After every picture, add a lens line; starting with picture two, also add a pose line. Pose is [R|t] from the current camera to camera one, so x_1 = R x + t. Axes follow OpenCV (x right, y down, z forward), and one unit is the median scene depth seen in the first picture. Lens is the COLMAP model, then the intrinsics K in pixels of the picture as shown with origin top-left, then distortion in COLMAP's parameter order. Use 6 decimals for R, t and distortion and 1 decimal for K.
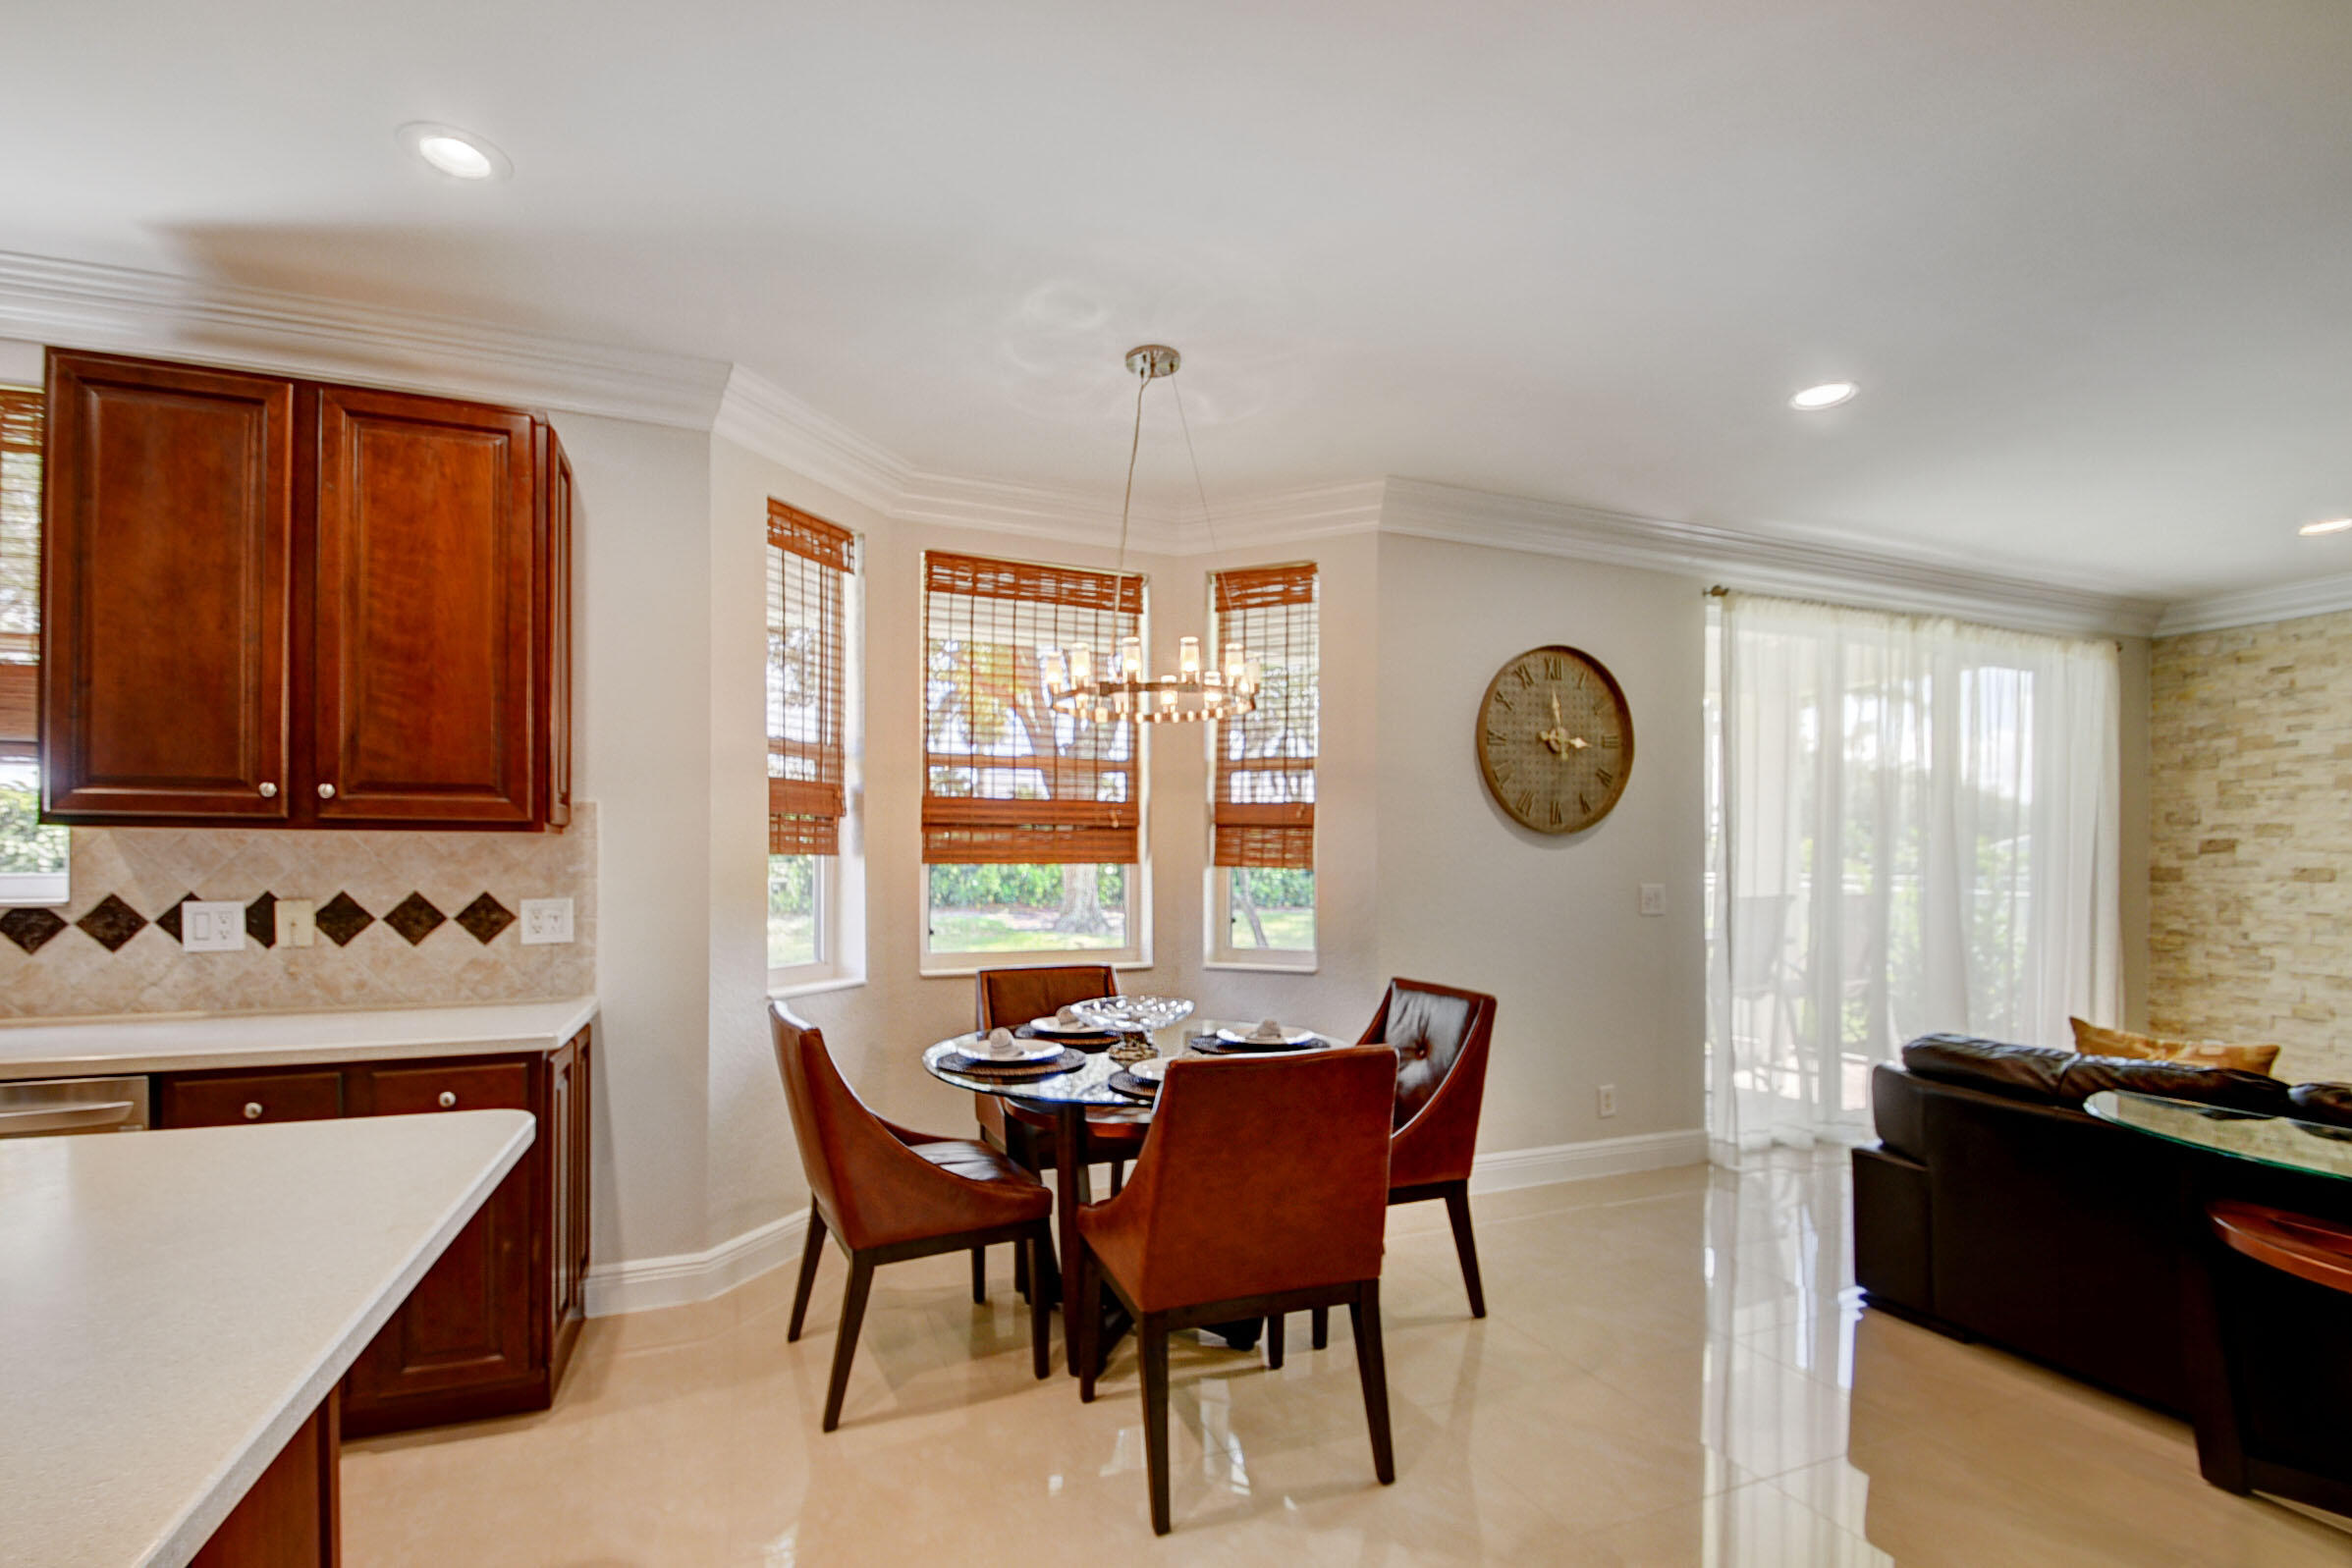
lens RADIAL K [[1045.0, 0, 1151.5], [0, 1045.0, 863.8], [0, 0, 1]] dist [-0.000461, -0.000917]
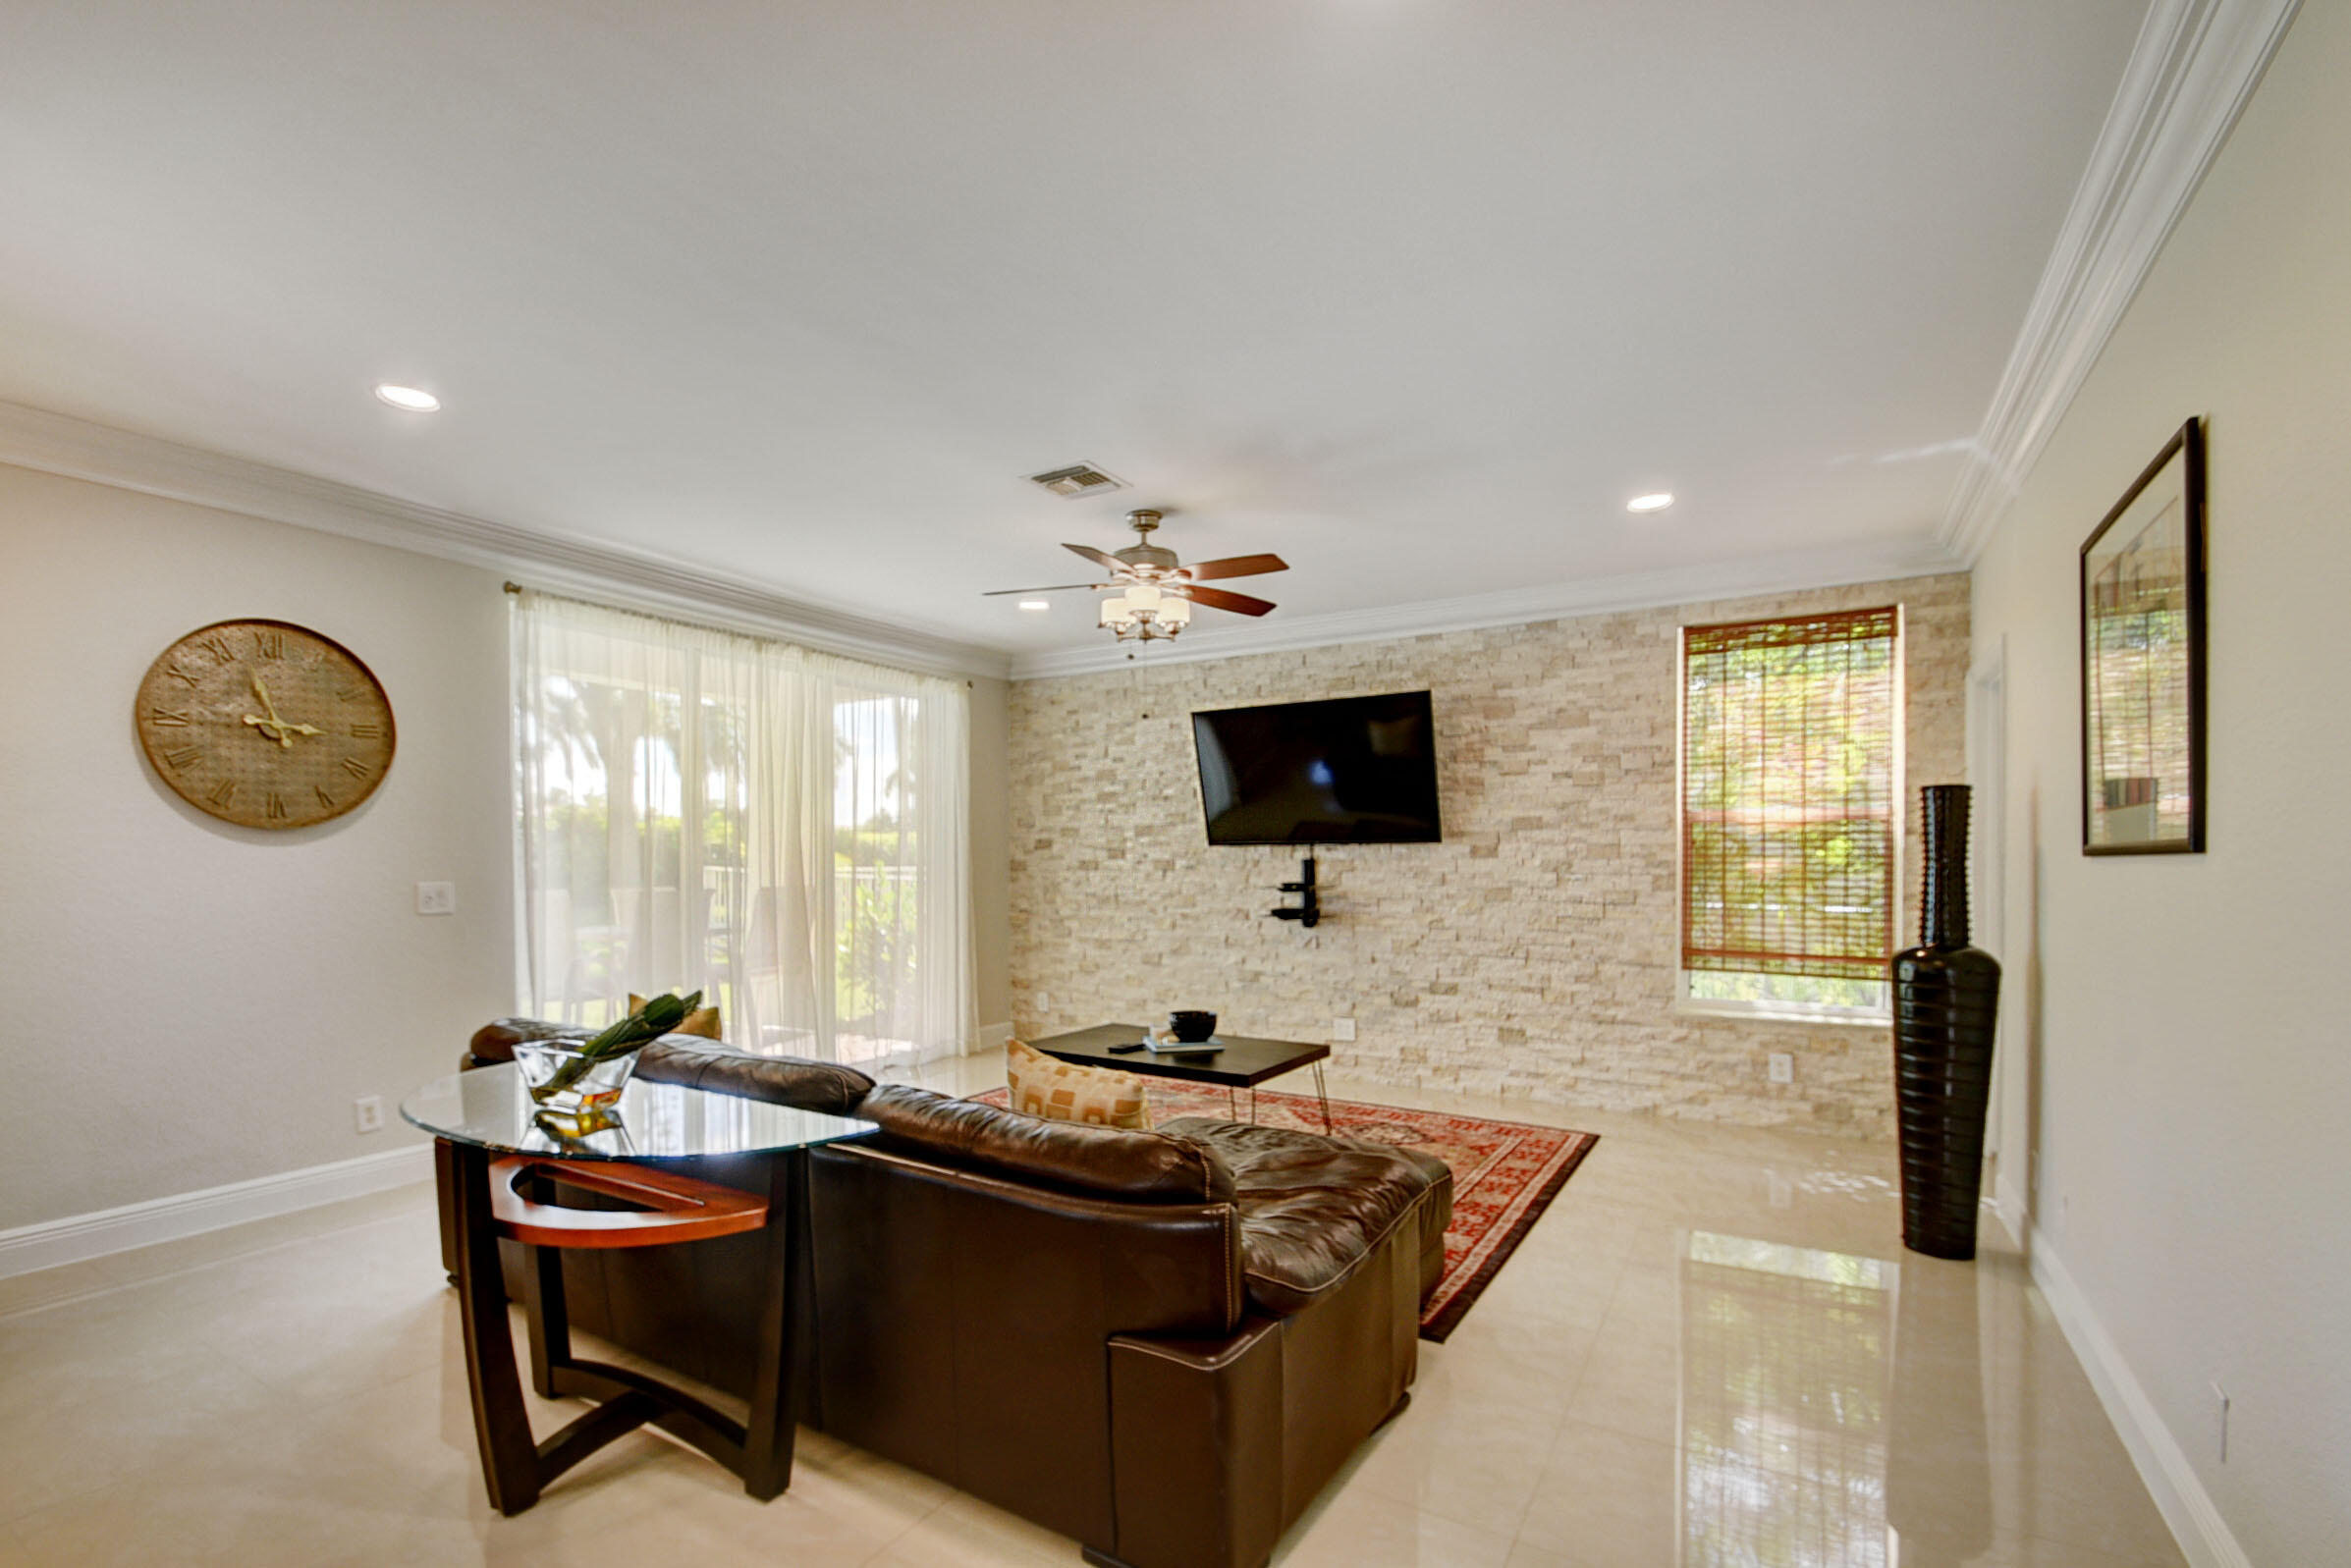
lens RADIAL K [[1044.6, 0, 1136.6], [0, 1044.6, 866.1], [0, 0, 1]] dist [-0.000461, -0.000917]
pose [[0.807606, -0.010849, 0.589623, 0.361235], [0.009229, 0.999941, 0.005758, 0.004472], [-0.589651, 0.000792, 0.807658, -0.134565]]
